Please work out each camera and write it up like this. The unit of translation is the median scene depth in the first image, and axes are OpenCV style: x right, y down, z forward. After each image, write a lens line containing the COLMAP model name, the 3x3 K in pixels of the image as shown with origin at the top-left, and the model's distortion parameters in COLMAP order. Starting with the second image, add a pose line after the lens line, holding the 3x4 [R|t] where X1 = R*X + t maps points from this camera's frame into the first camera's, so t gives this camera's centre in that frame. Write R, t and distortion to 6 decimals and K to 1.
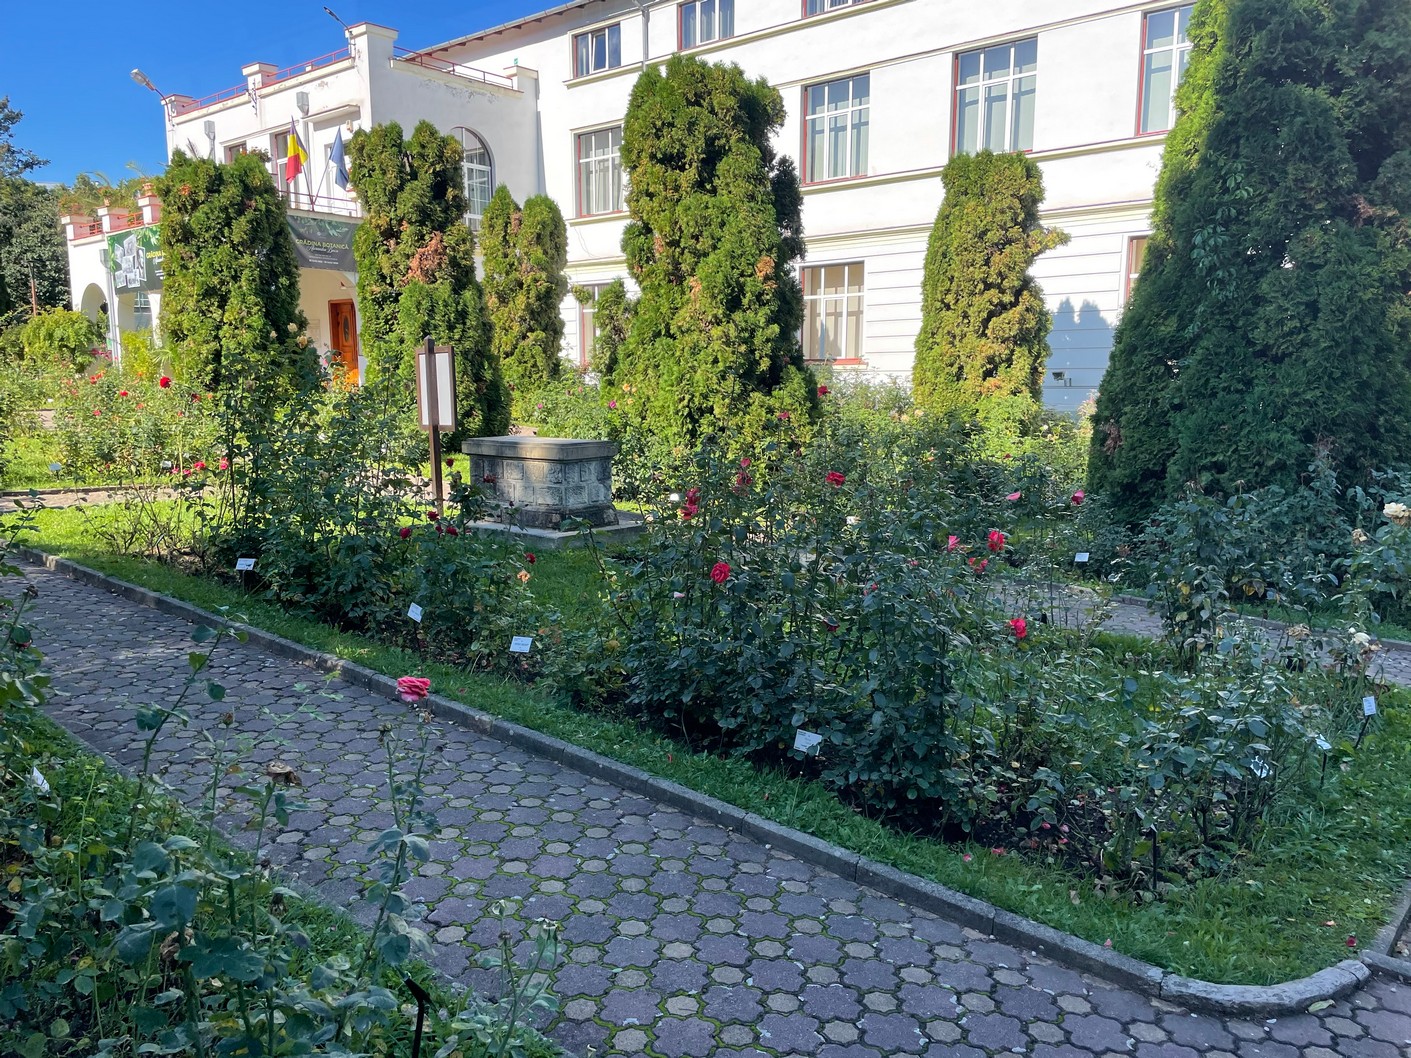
lens RADIAL K [[1060.1, 0, 706.6], [0, 1060.1, 530.6], [0, 0, 1]] dist [0.001578, -0.009856]
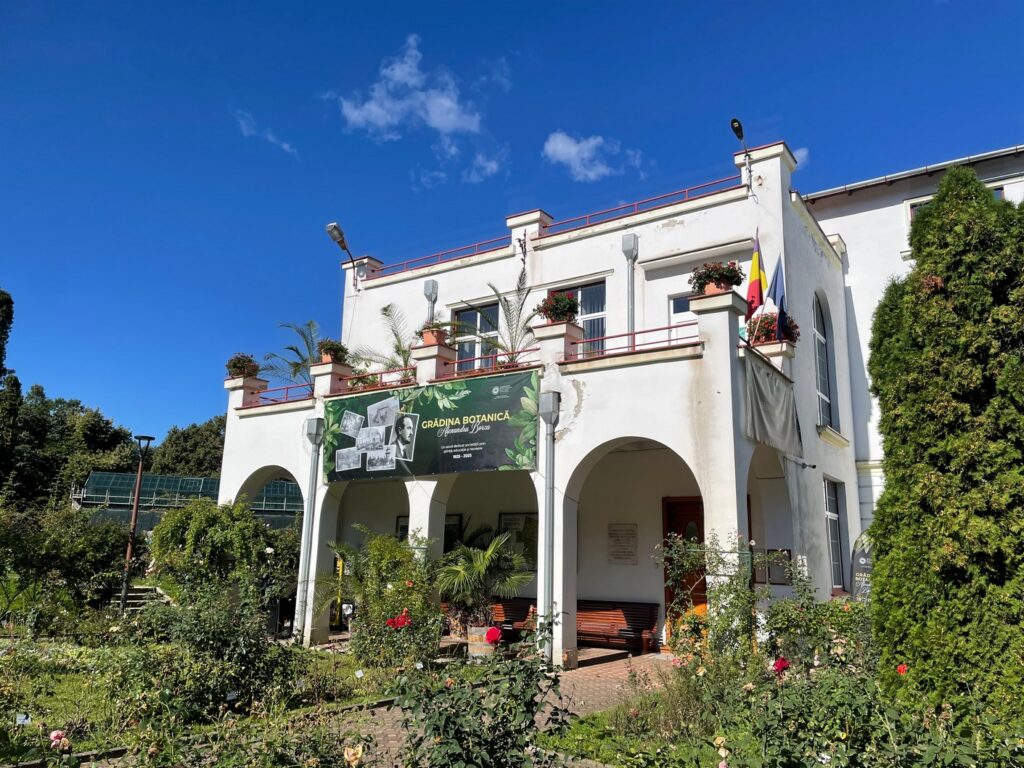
lens RADIAL K [[769.3, 0, 512.3], [0, 769.3, 382.6], [0, 0, 1]] dist [0.001578, -0.009856]
pose [[0.993203, 0.043661, 0.107891, -0.509867], [0.000179, 0.926401, -0.376539, -0.095796], [-0.116391, 0.373999, 0.920097, 0.512783]]
